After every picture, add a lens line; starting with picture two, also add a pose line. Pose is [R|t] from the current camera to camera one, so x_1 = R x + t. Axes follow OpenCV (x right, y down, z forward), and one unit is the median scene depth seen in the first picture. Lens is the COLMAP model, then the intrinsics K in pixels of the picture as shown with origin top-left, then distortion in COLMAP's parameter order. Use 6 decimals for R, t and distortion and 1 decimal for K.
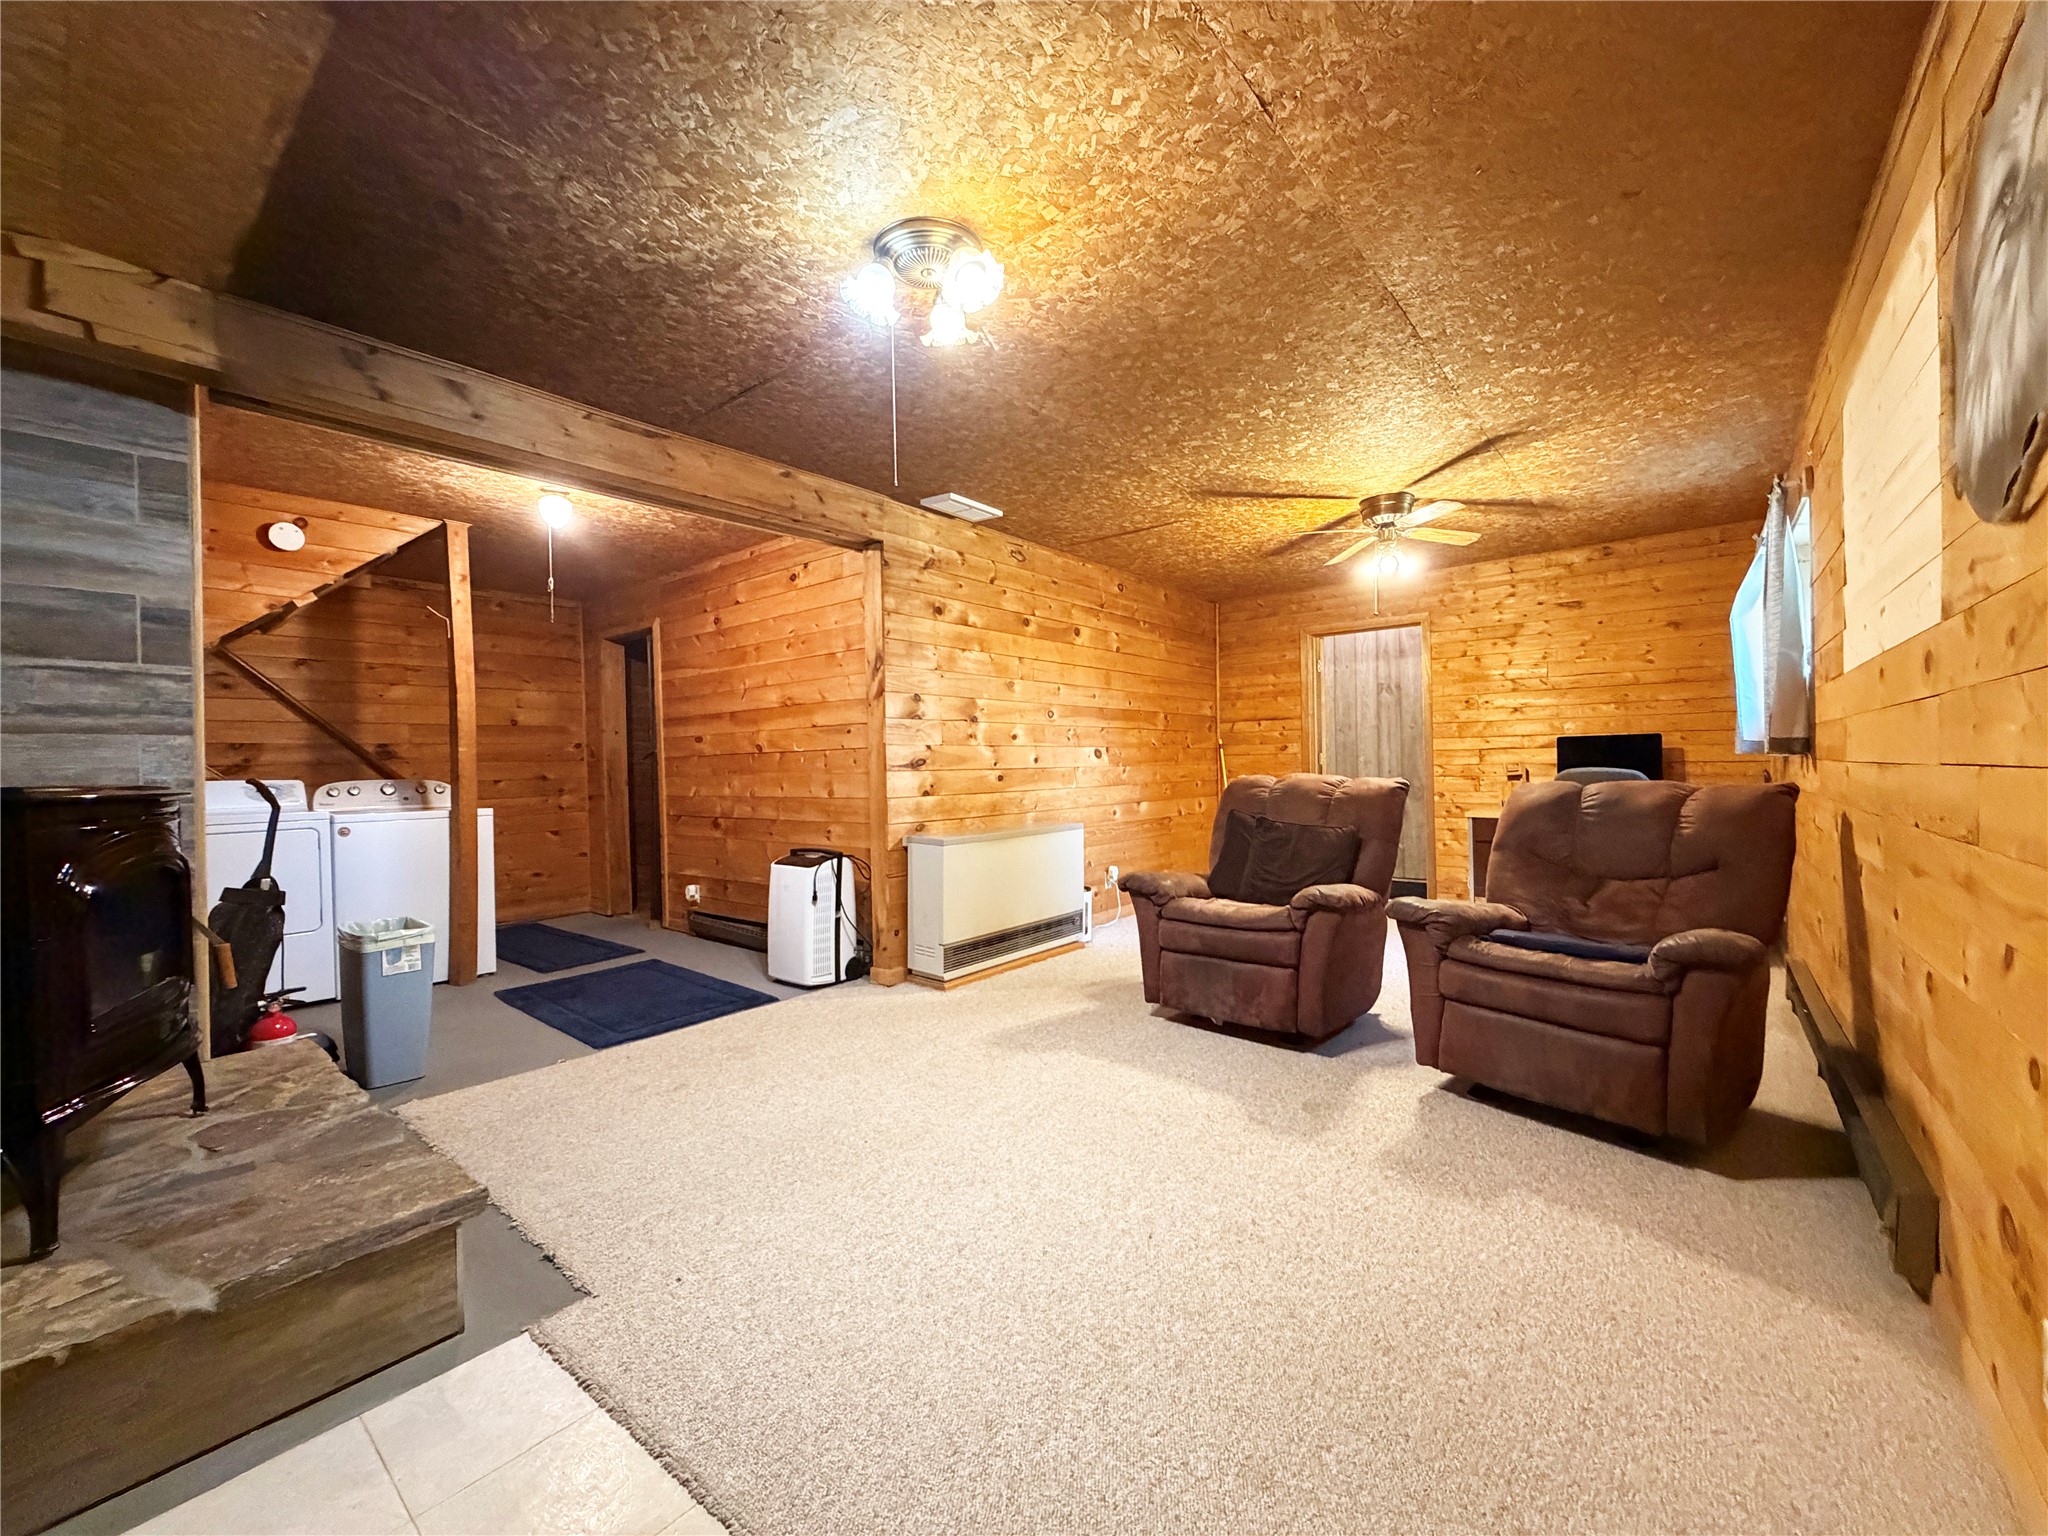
lens RADIAL K [[819.3, 0, 1018.2], [0, 819.3, 769.5], [0, 0, 1]] dist [-0.000312, 0.000024]
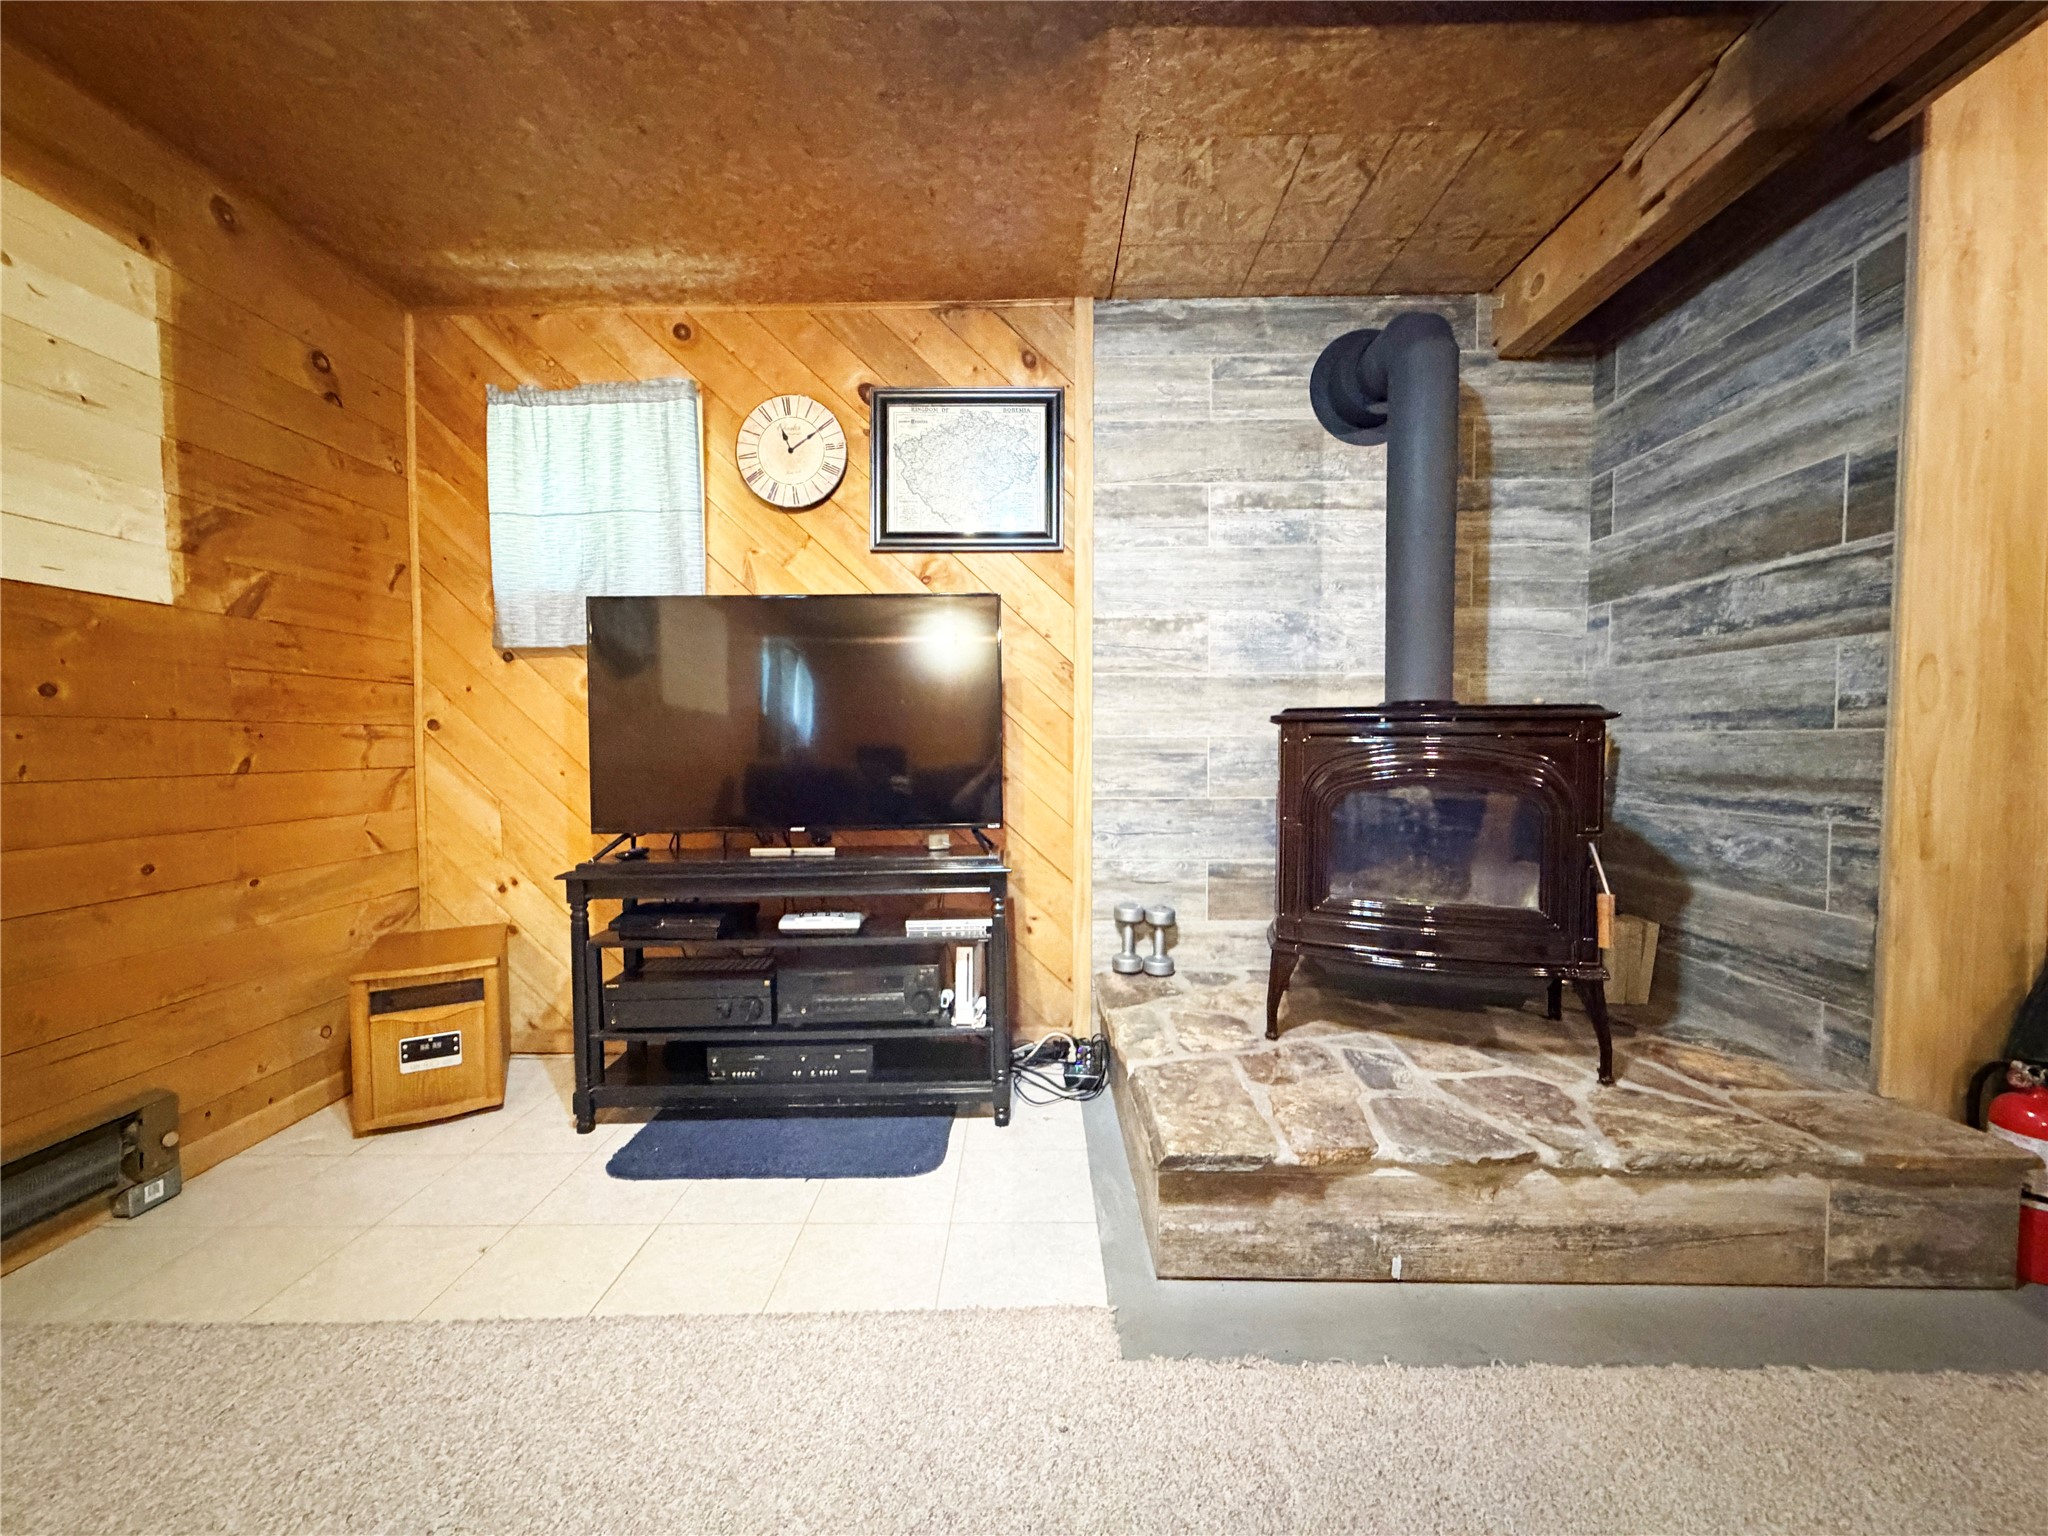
lens RADIAL K [[819.3, 0, 1022.5], [0, 819.3, 768.9], [0, 0, 1]] dist [-0.000312, 0.000024]
pose [[-0.777096, 0.042172, -0.627968, 0.010163], [0.014448, 0.998685, 0.049190, 0.034093], [0.629217, 0.029153, -0.776683, 1.190844]]
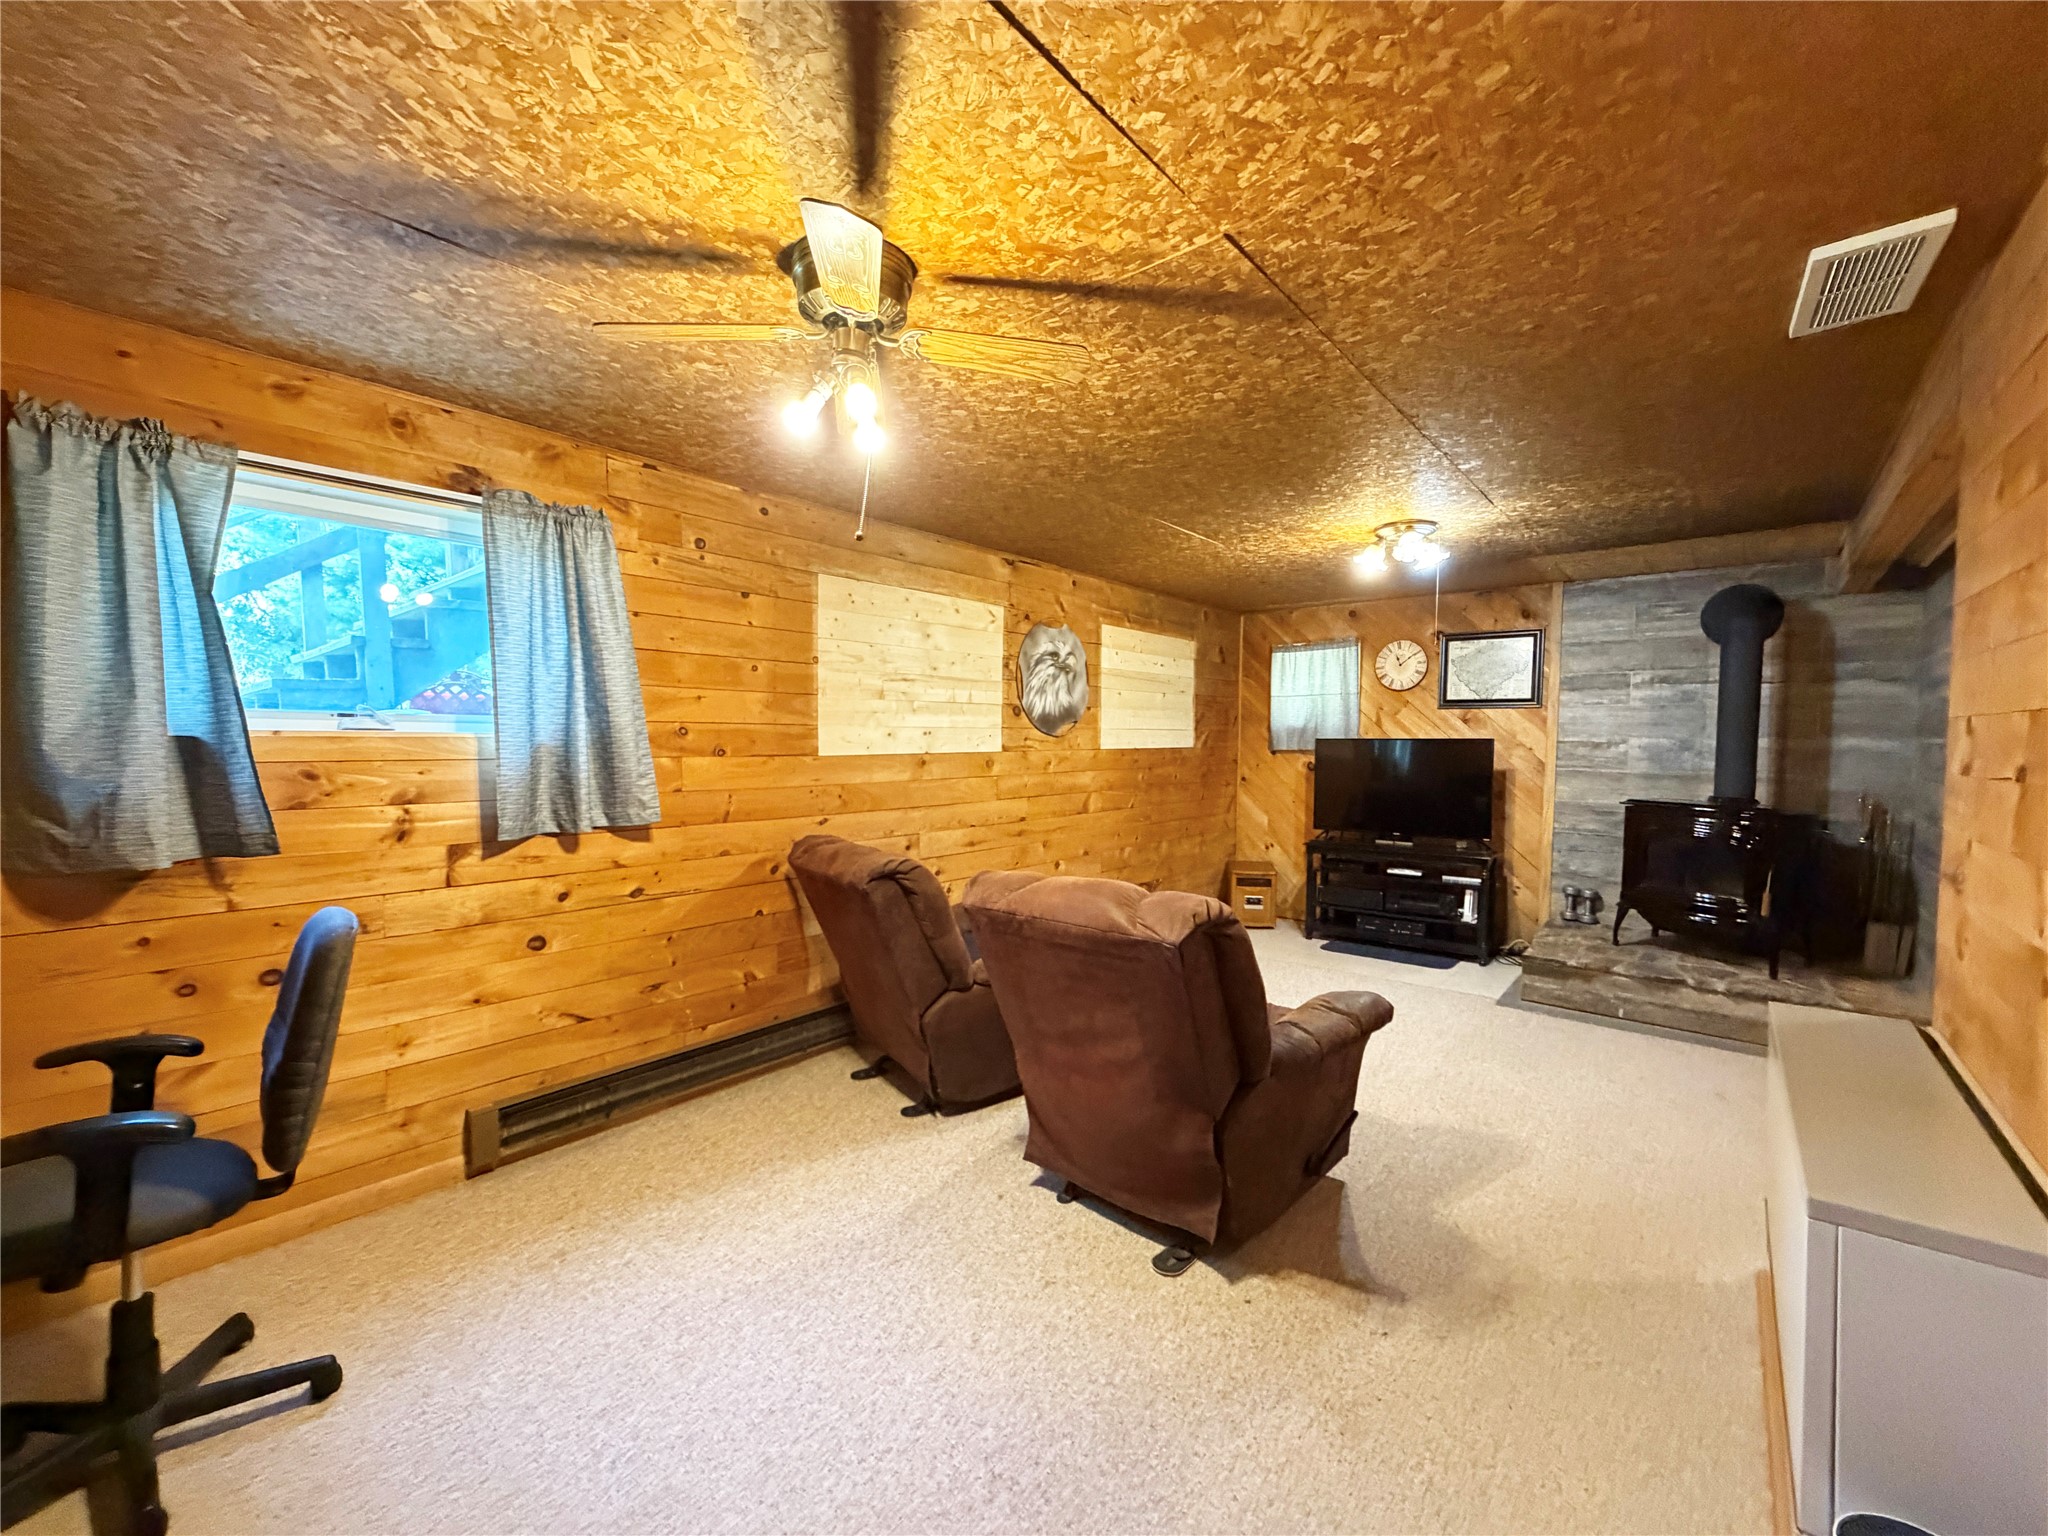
lens RADIAL K [[819.3, 0, 1027.3], [0, 819.3, 774.5], [0, 0, 1]] dist [-0.000312, 0.000024]
pose [[-0.999841, 0.009771, 0.014902, 0.682379], [0.010540, 0.998570, 0.052413, -0.169795], [-0.014368, 0.052562, -0.998514, 2.737075]]
